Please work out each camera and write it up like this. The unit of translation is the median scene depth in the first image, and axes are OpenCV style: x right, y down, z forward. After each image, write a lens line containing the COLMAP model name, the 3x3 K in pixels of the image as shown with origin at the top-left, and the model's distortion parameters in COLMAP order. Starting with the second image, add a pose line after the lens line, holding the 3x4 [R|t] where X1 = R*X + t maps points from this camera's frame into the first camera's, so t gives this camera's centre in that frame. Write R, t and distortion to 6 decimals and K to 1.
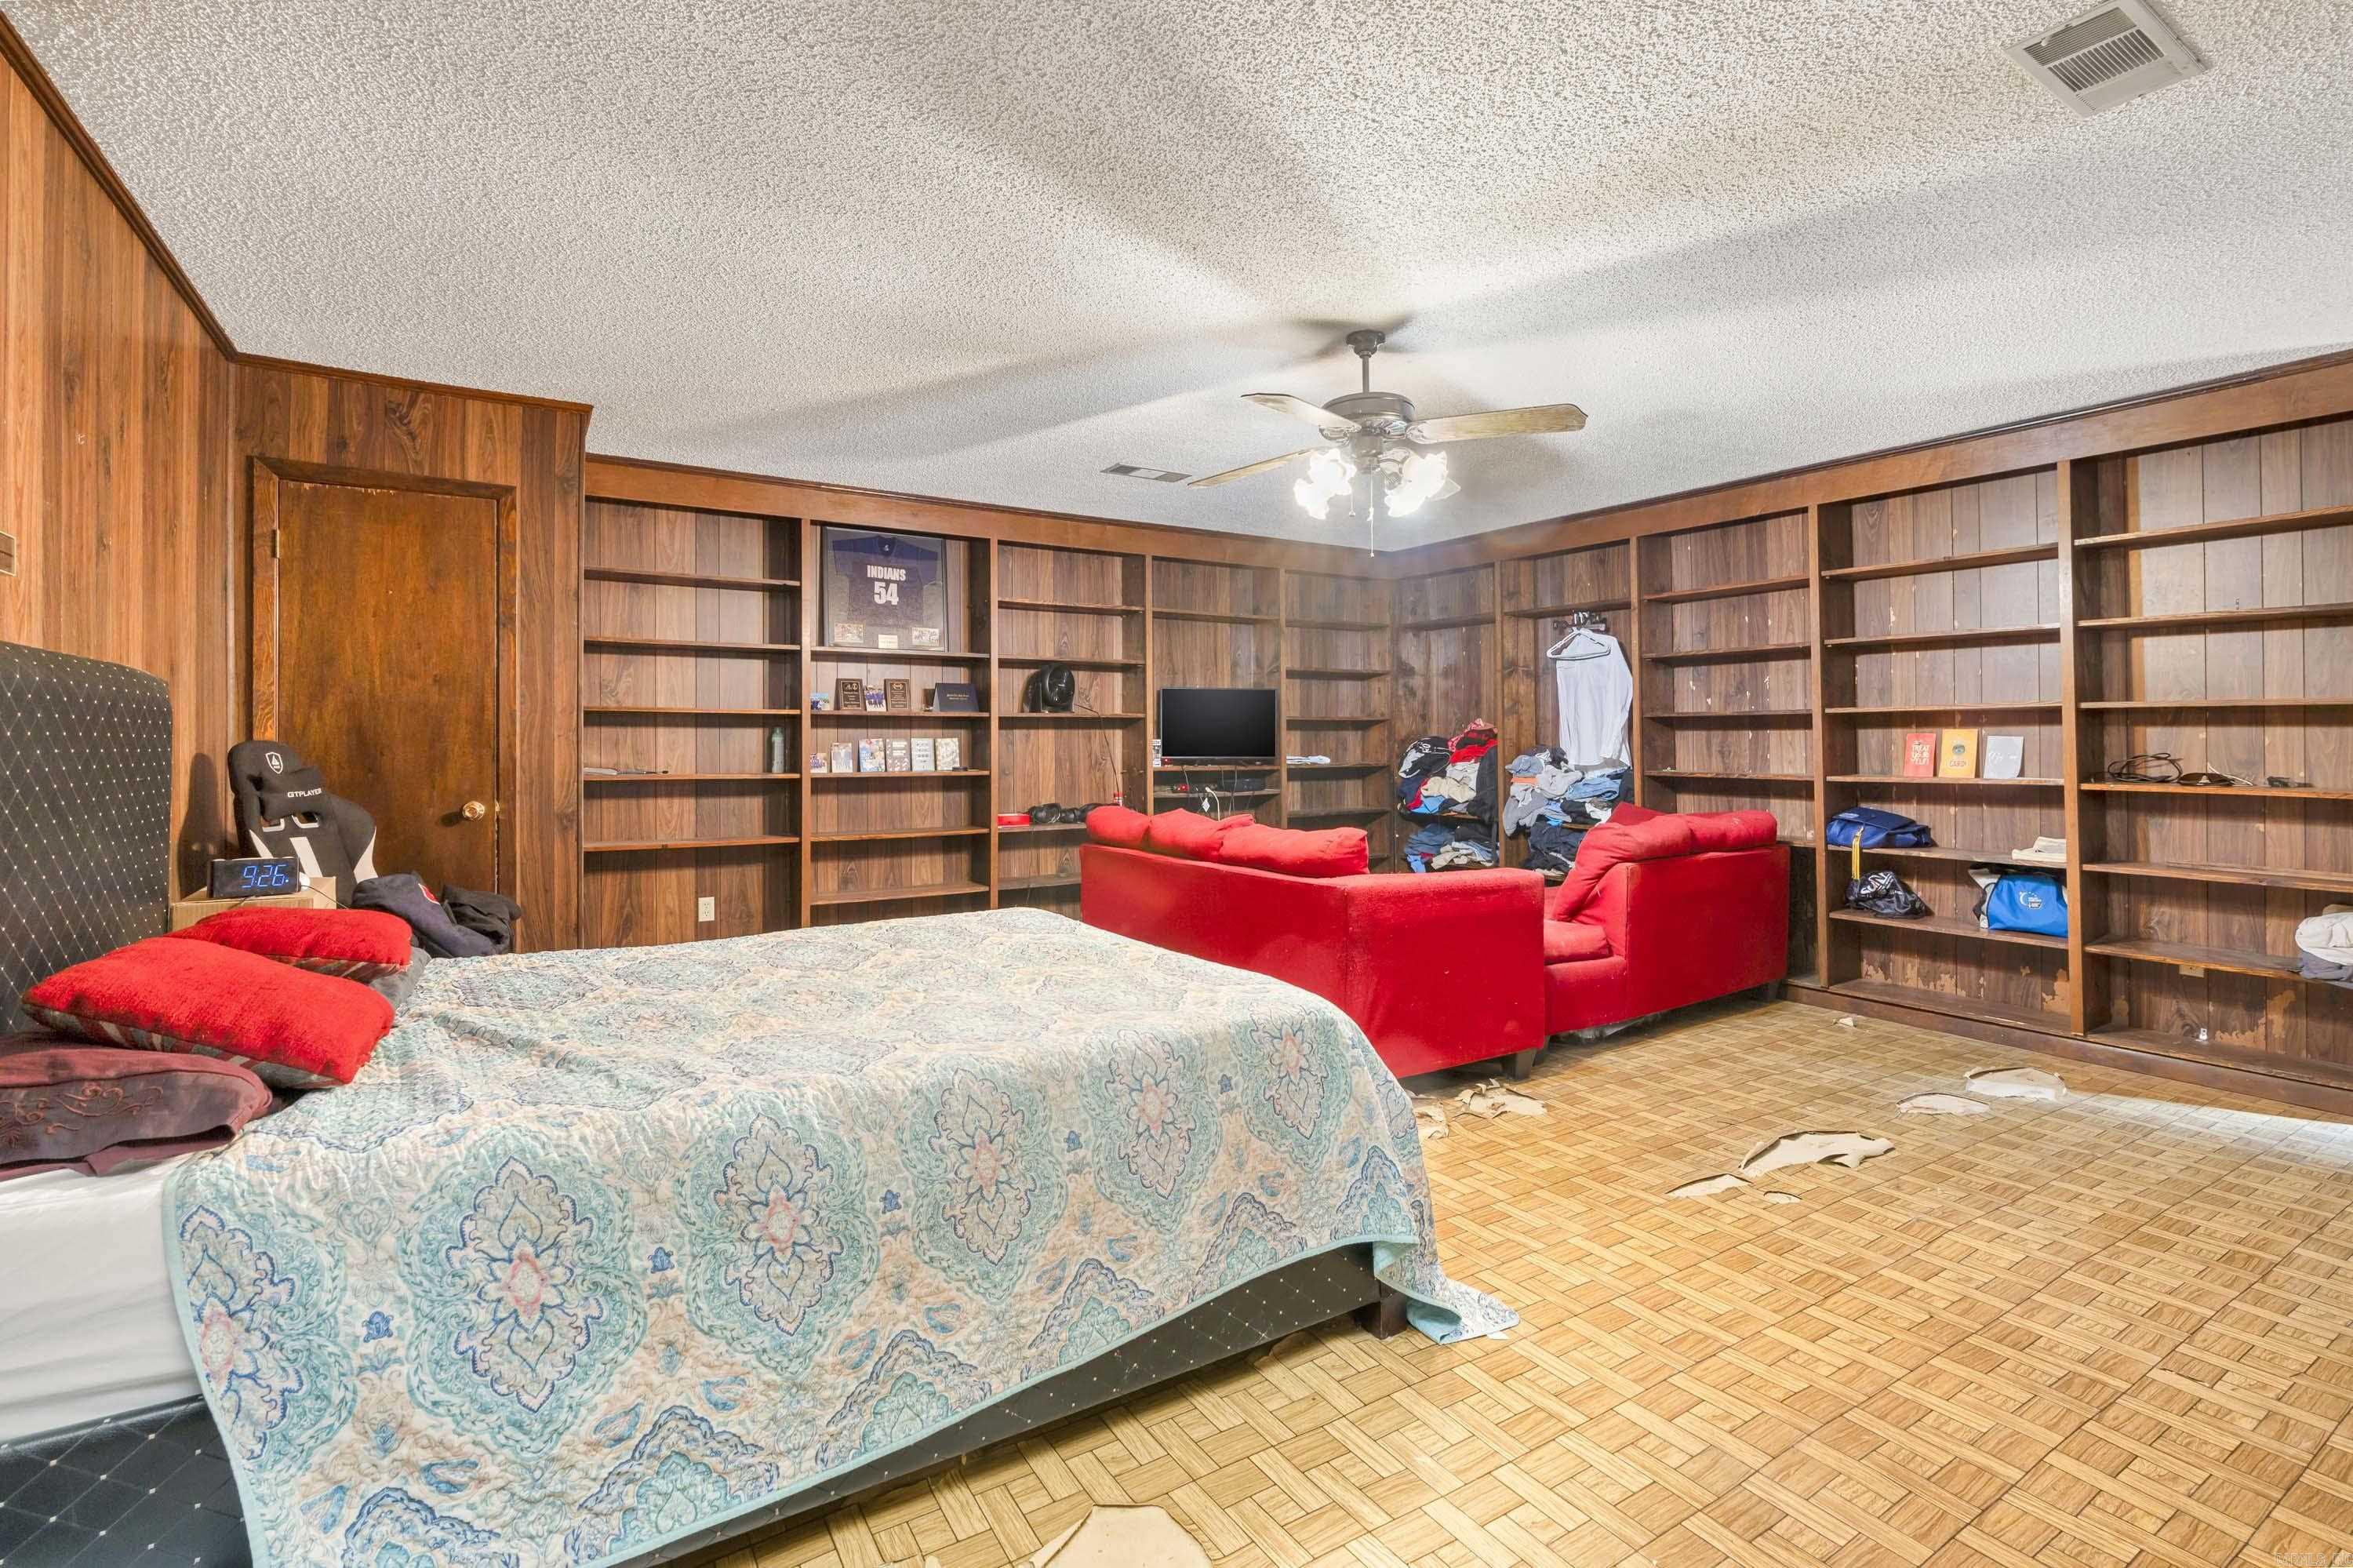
lens RADIAL K [[1077.0, 0, 1175.4], [0, 1077.0, 730.4], [0, 0, 1]] dist [-0.006078, -0.000143]
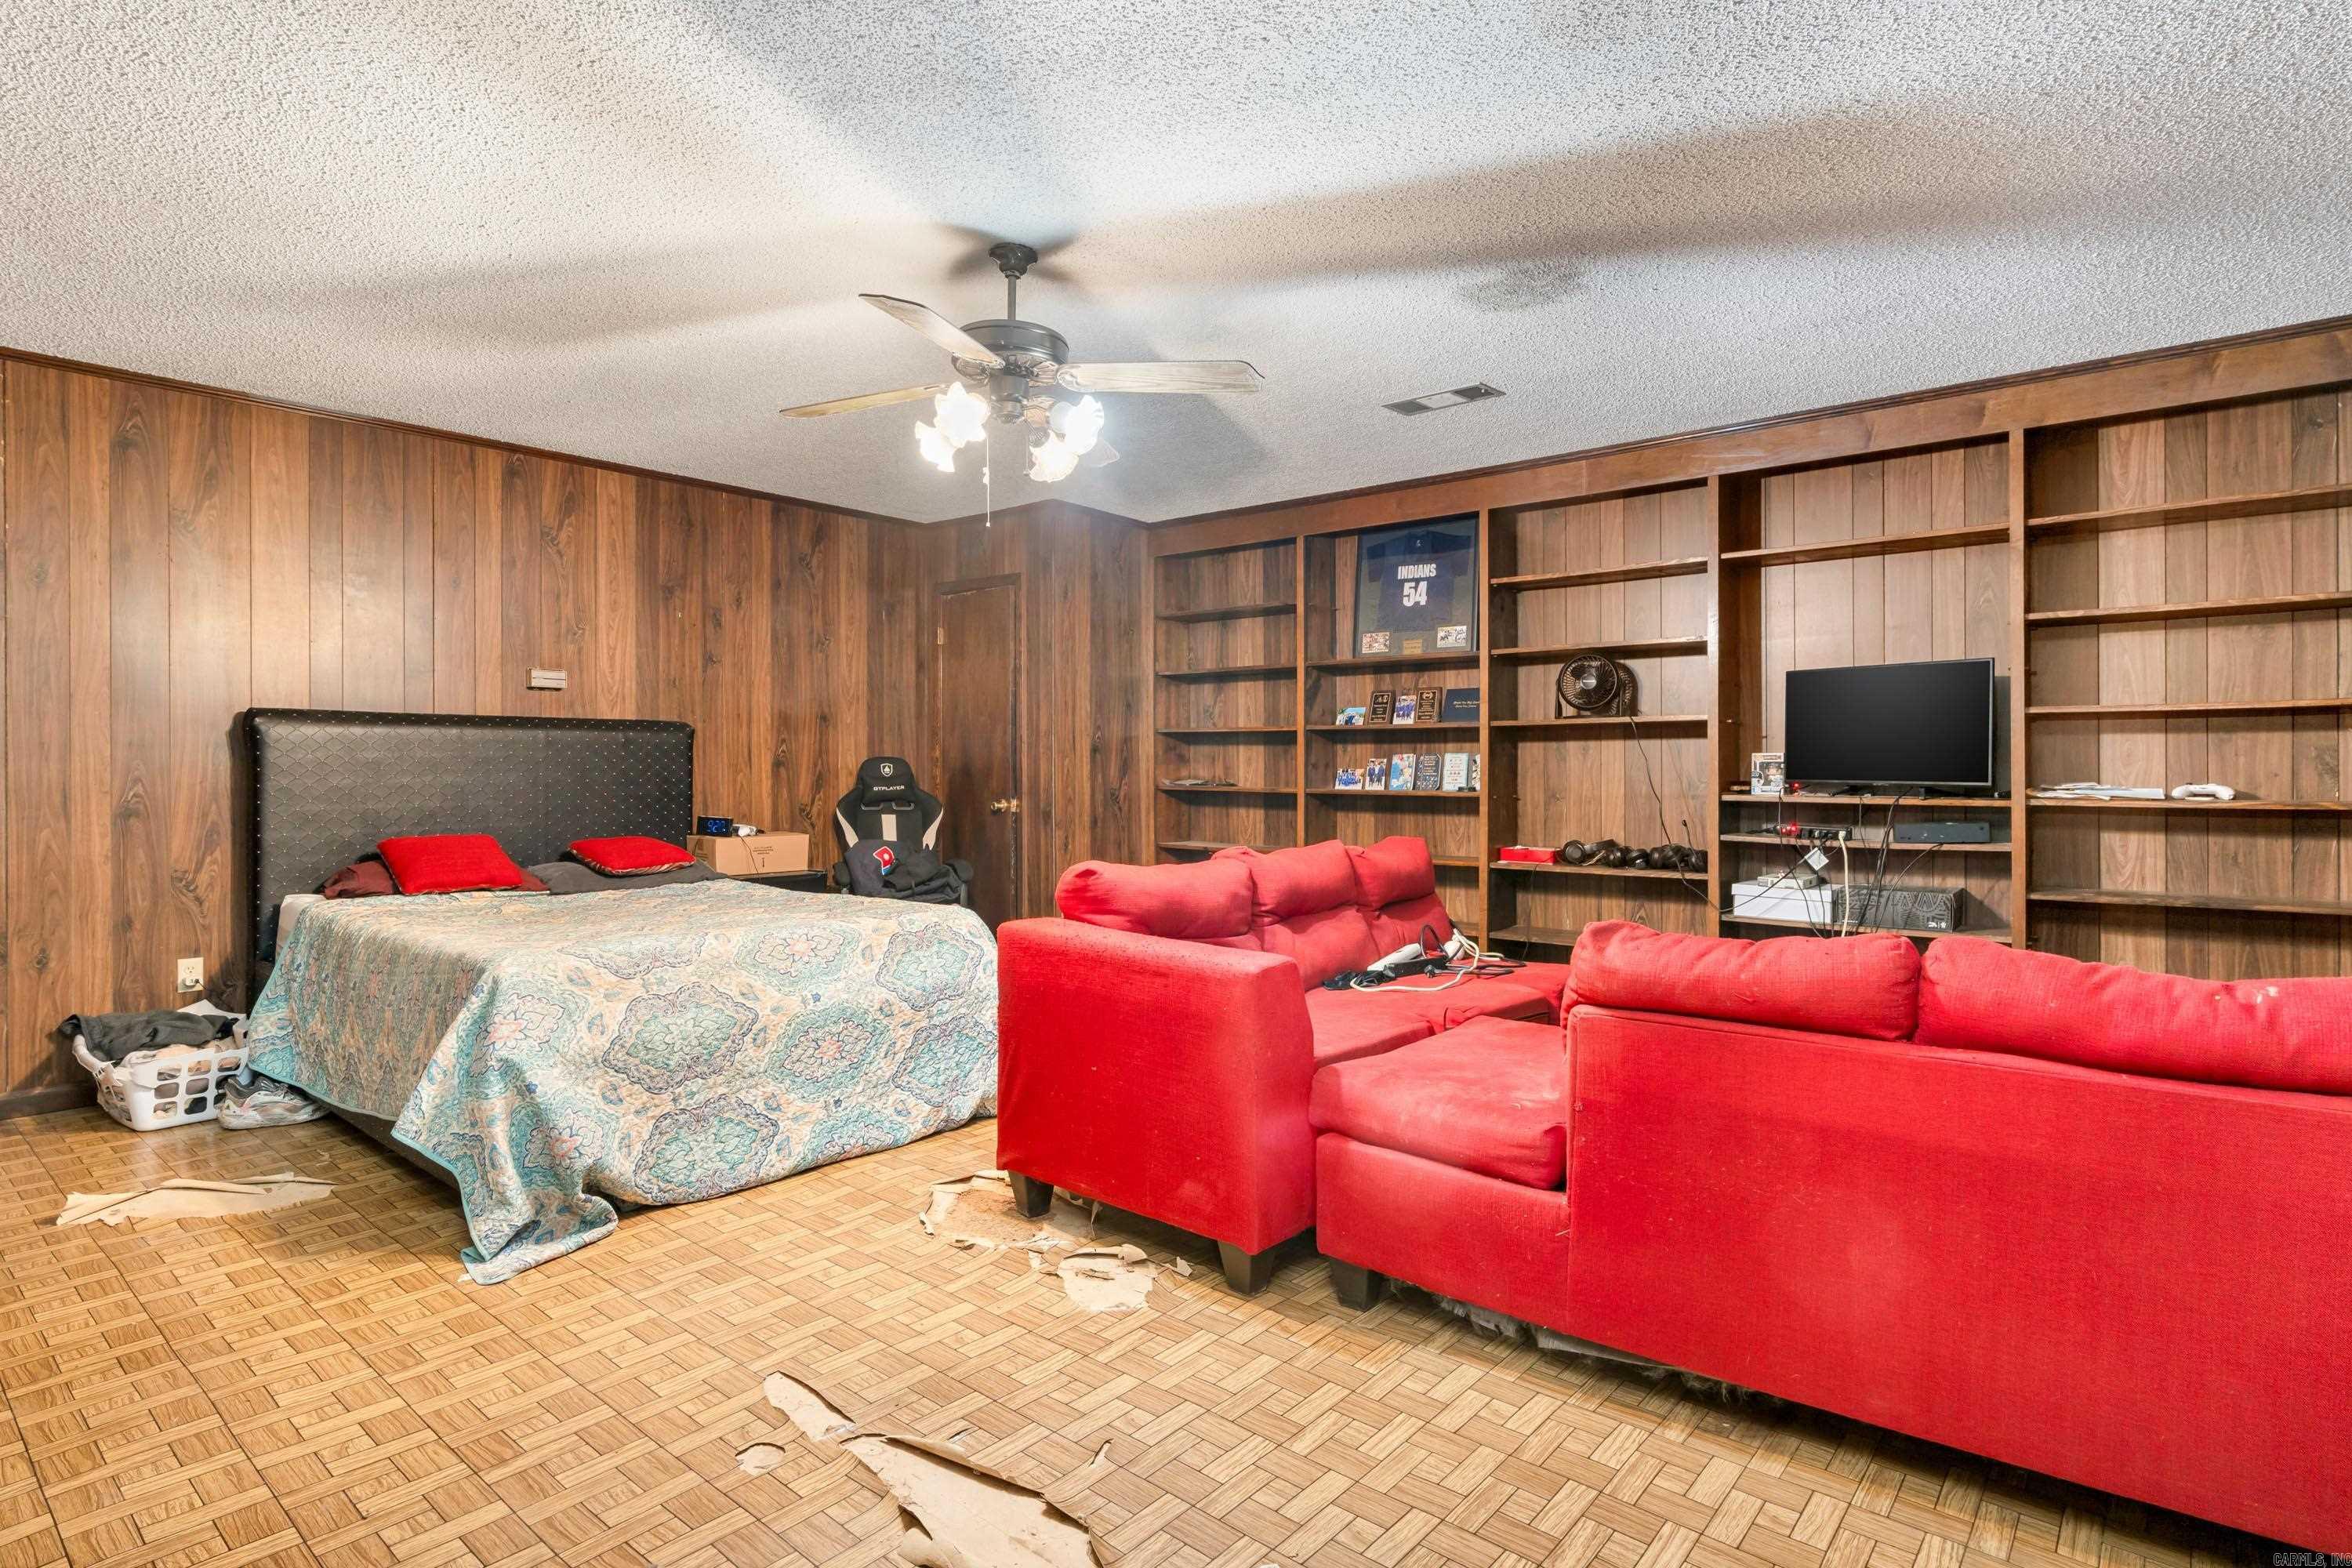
lens RADIAL K [[1208.2, 0, 1176.3], [0, 1208.2, 779.4], [0, 0, 1]] dist [-0.000104, 0.000213]
pose [[0.296716, 0.013930, -0.954864, 0.648796], [0.010790, 0.999781, 0.017938, 0.008850], [0.954905, -0.015626, 0.296501, 0.504167]]
